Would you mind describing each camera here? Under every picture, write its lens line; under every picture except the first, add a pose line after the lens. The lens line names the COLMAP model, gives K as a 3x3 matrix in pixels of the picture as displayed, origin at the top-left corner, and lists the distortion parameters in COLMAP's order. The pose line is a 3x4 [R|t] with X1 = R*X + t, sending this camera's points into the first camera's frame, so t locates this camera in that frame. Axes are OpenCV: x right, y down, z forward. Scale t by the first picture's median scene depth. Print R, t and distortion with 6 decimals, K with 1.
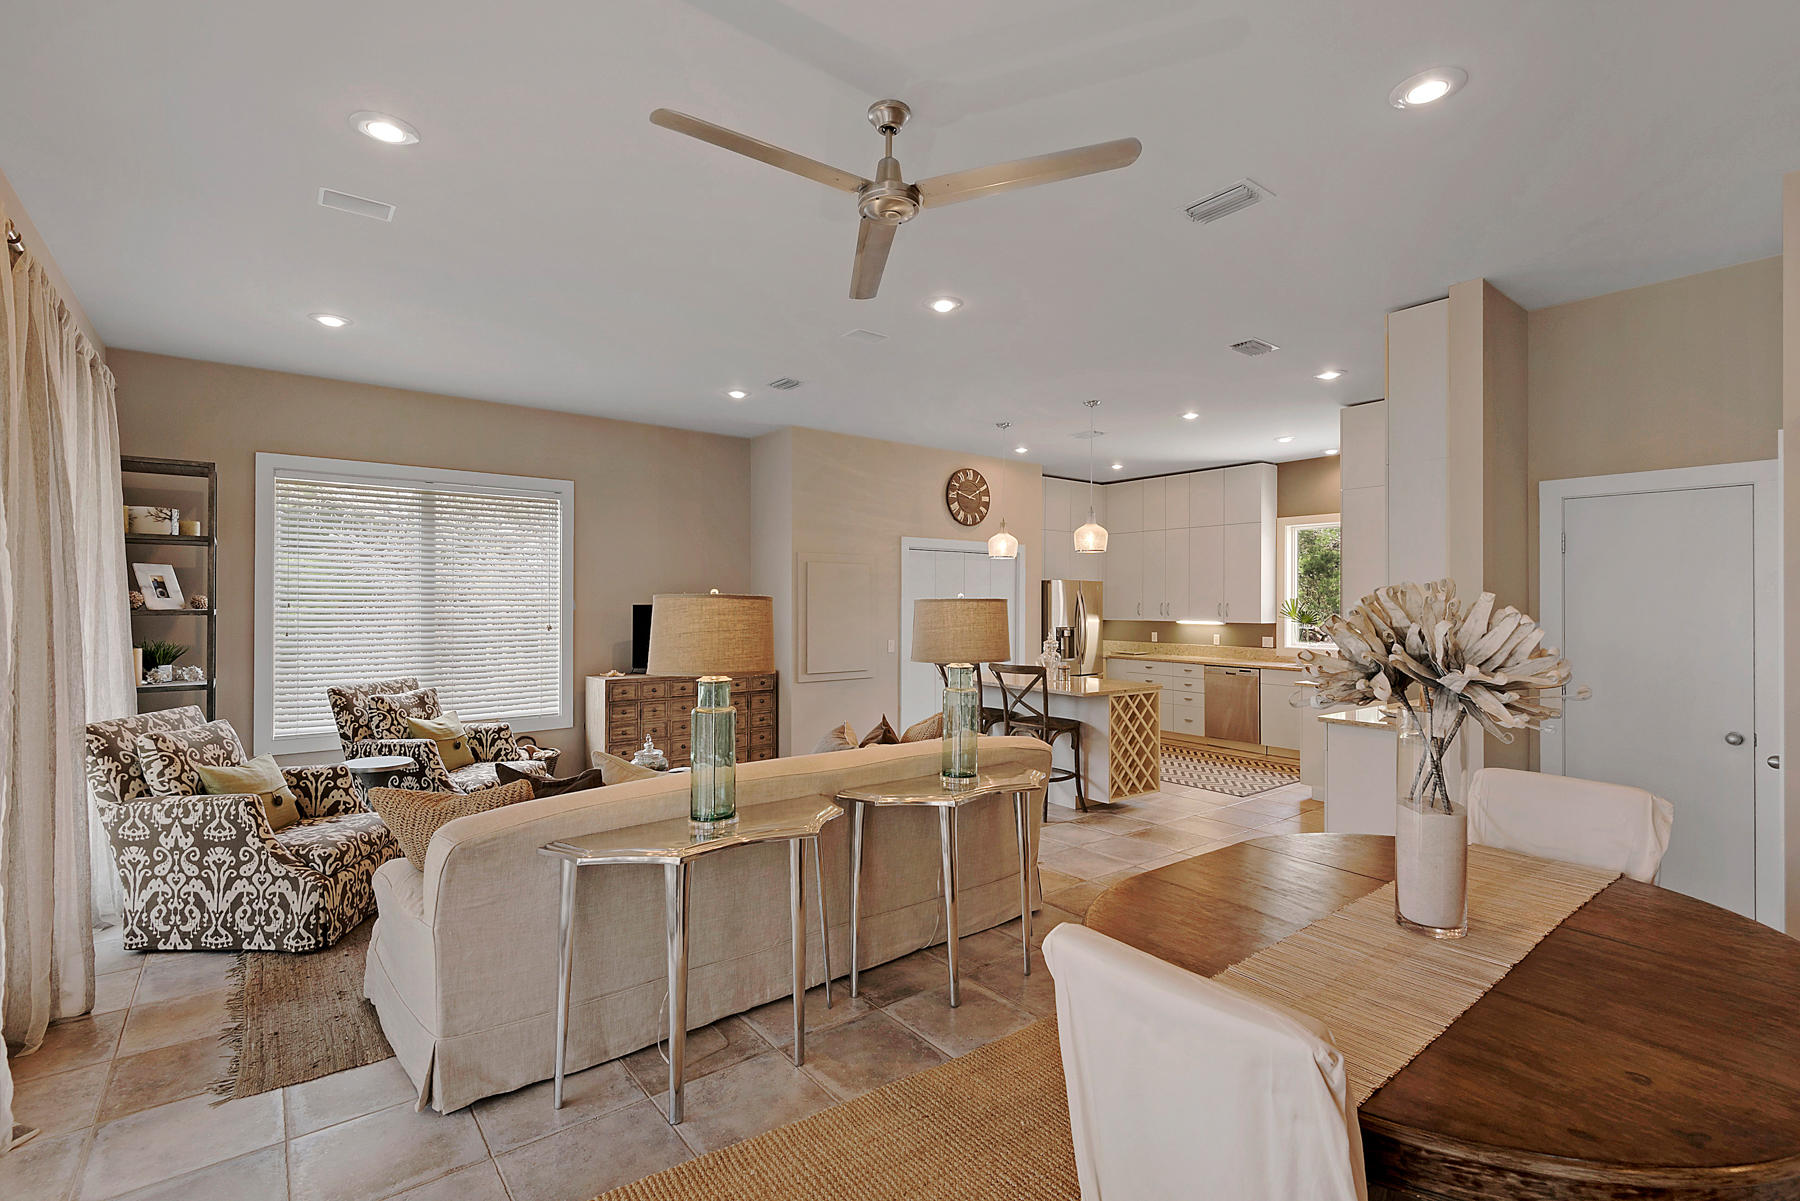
lens RADIAL K [[808.7, 0, 902.9], [0, 808.7, 600.2], [0, 0, 1]] dist [0.020048, -0.010042]
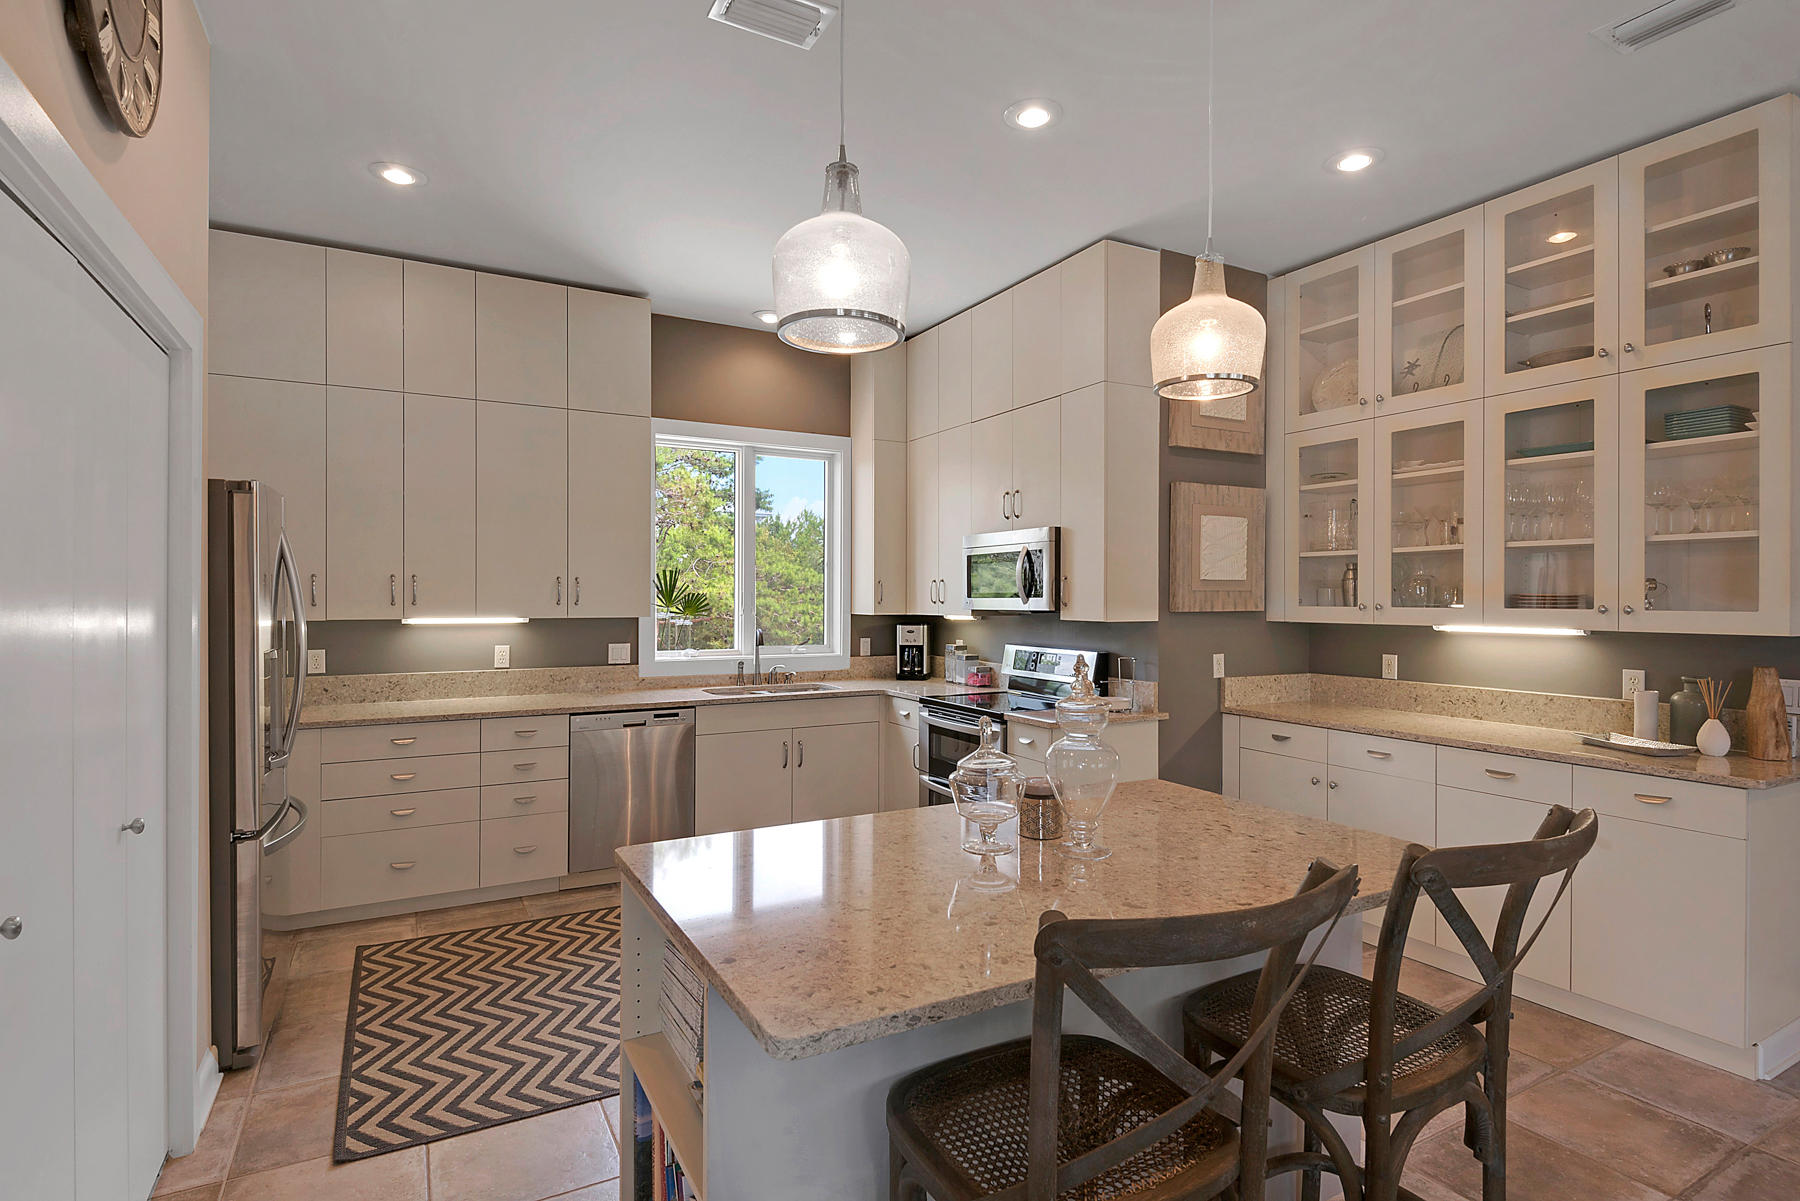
lens RADIAL K [[892.7, 0, 906.6], [0, 892.7, 595.4], [0, 0, 1]] dist [-0.005270, -0.002667]
pose [[0.163356, -0.005703, 0.986551, -0.129421], [-0.004068, 0.999971, 0.006454, 0.017502], [-0.986559, -0.005068, 0.163328, 1.210886]]
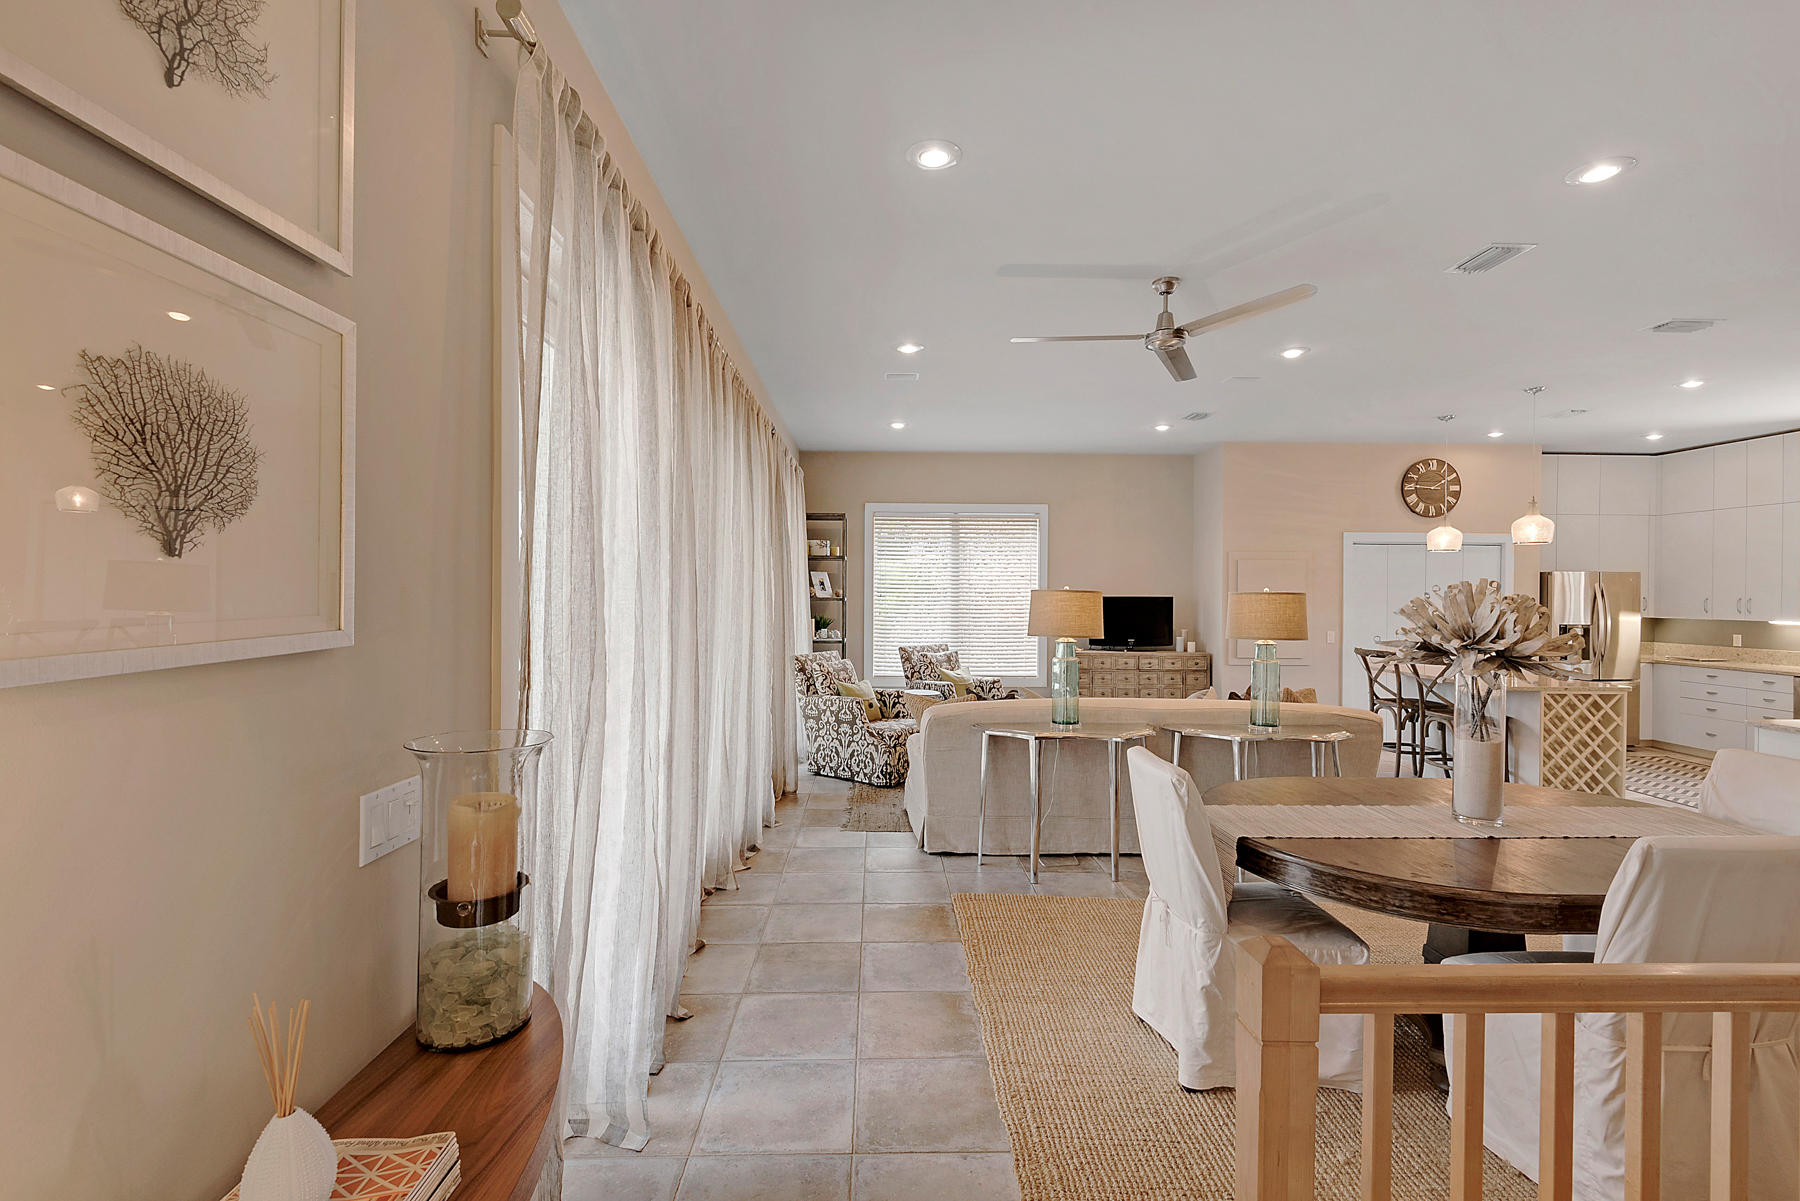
lens RADIAL K [[808.7, 0, 898.8], [0, 808.7, 605.8], [0, 0, 1]] dist [0.020048, -0.010042]
pose [[0.799950, 0.012714, -0.599932, 0.243442], [-0.002732, 0.999842, 0.017546, -0.001106], [0.600061, -0.012397, 0.799858, -0.267408]]
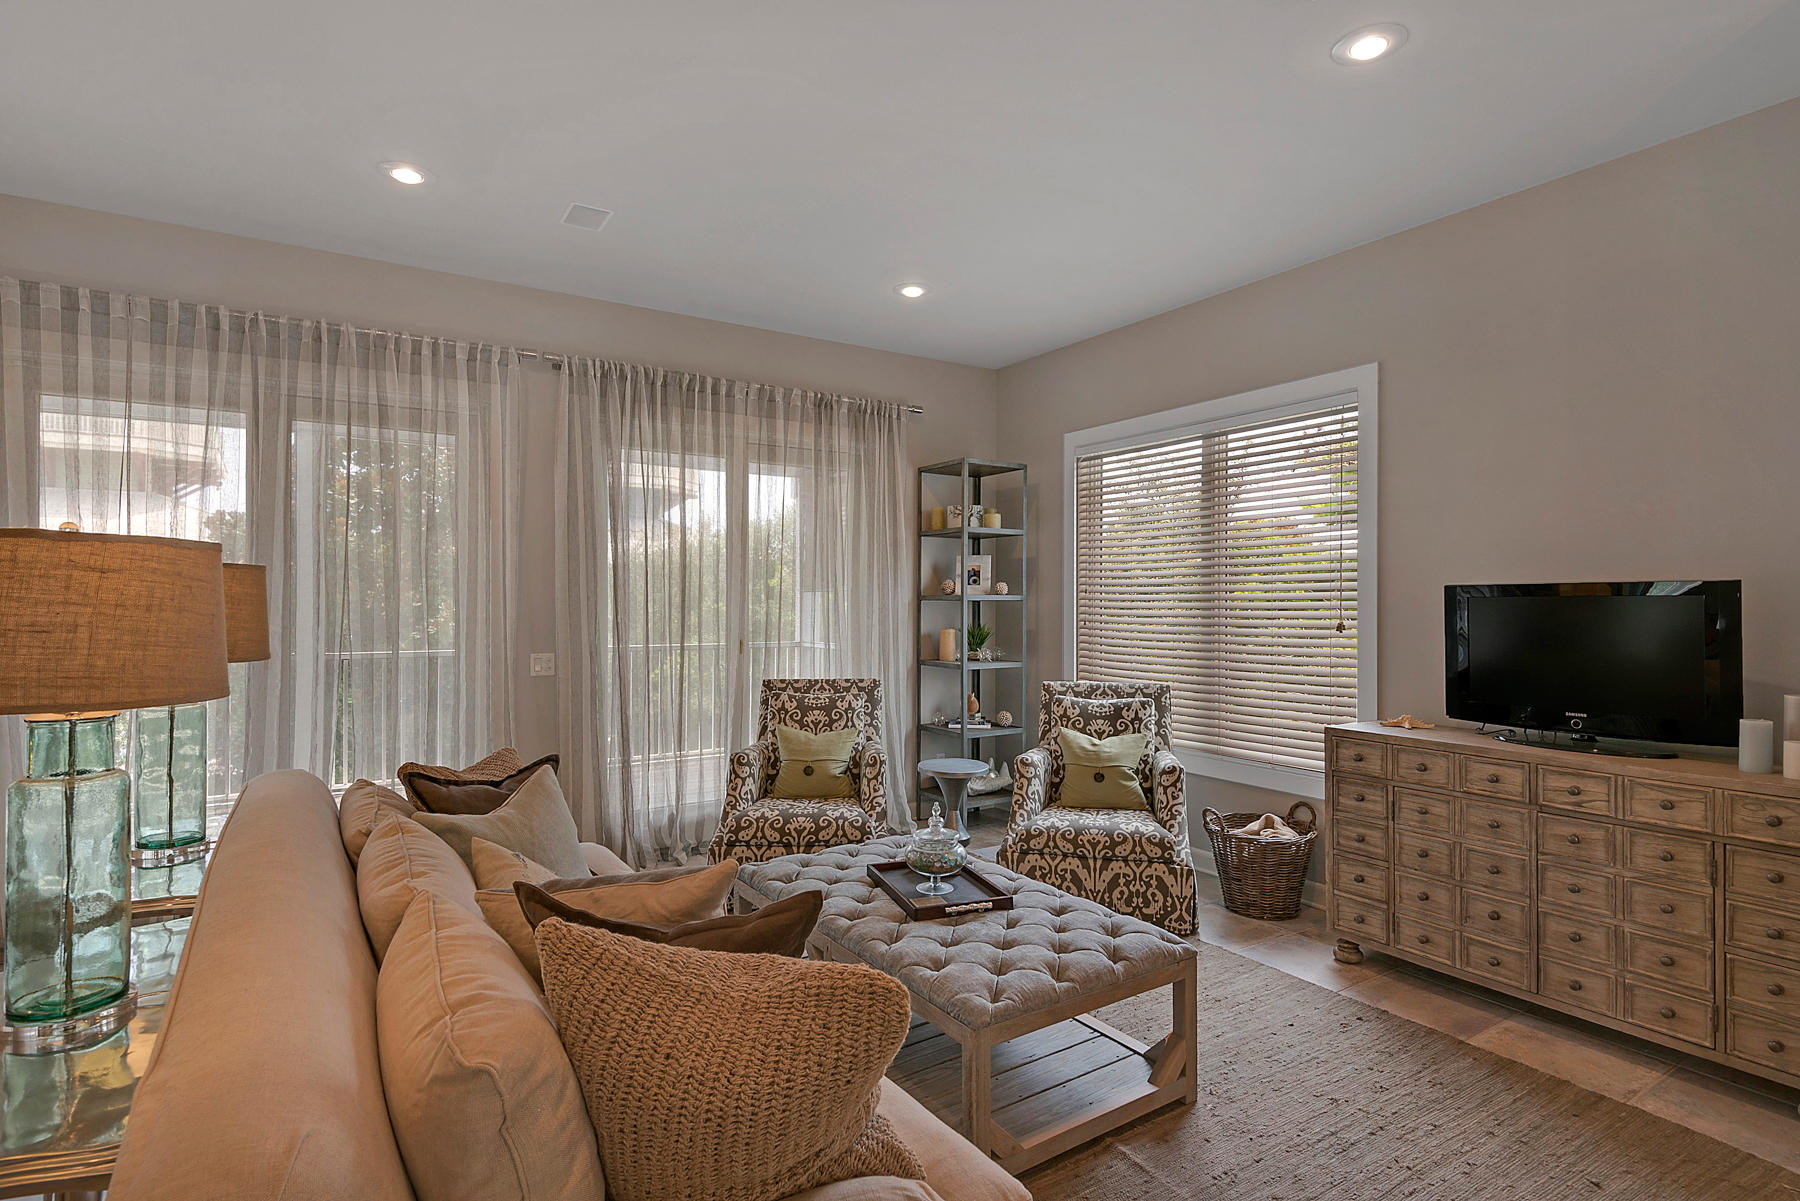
lens RADIAL K [[892.7, 0, 914.5], [0, 892.7, 602.1], [0, 0, 1]] dist [-0.005270, -0.002667]
pose [[-0.089393, -0.000254, -0.995996, 0.270434], [-0.000676, 1.000000, -0.000194, 0.019686], [0.995996, 0.000656, -0.089393, 0.899697]]
